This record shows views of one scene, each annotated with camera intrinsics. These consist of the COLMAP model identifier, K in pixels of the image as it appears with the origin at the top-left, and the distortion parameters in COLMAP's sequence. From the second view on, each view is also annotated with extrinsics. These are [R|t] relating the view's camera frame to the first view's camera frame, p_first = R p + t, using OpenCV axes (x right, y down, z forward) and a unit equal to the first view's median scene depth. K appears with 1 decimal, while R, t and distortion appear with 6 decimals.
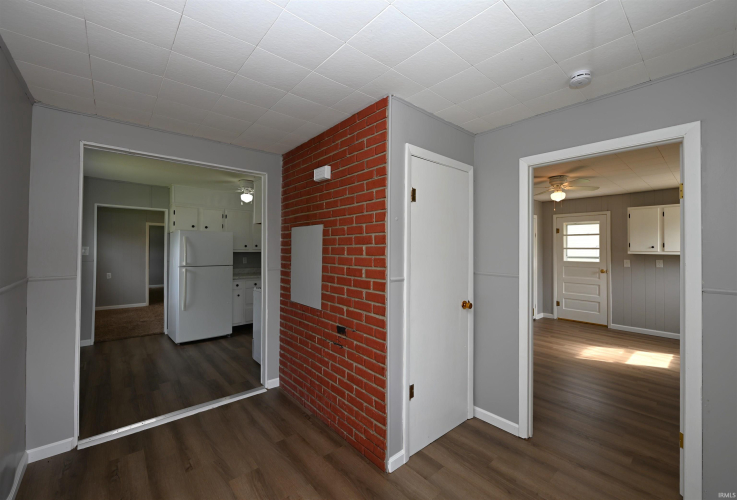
lens RADIAL K [[303.4, 0, 369.5], [0, 303.4, 245.4], [0, 0, 1]] dist [-0.002839, -0.000611]
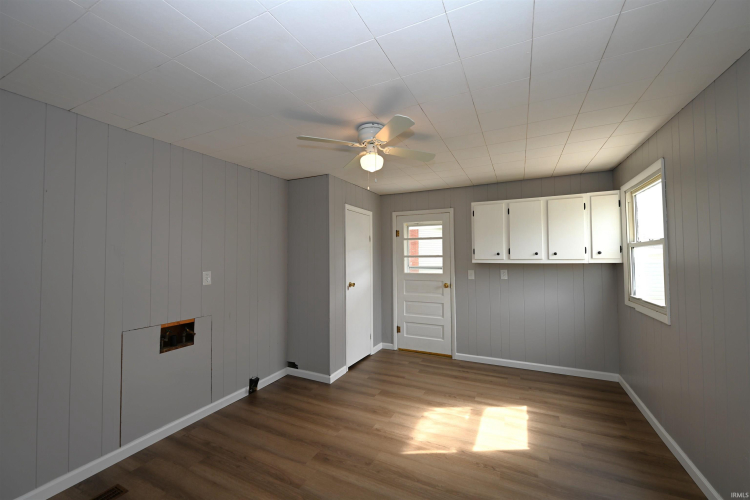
lens RADIAL K [[305.3, 0, 371.2], [0, 305.3, 250.9], [0, 0, 1]] dist [-0.001911, -0.000970]
pose [[0.922265, -0.004700, 0.386530, 0.289526], [0.008274, 0.999937, -0.007583, 0.001175], [-0.386470, 0.010192, 0.922245, 0.350038]]
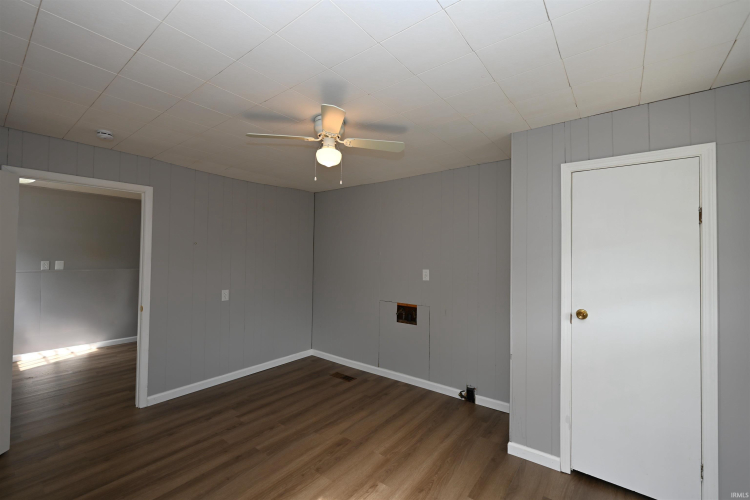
lens RADIAL K [[305.3, 0, 372.4], [0, 305.3, 252.6], [0, 0, 1]] dist [-0.001911, -0.000970]
pose [[0.197812, -0.015255, -0.980121, 0.808148], [0.001069, 0.999882, -0.015347, 0.004516], [0.980239, 0.001988, 0.197805, 0.691931]]
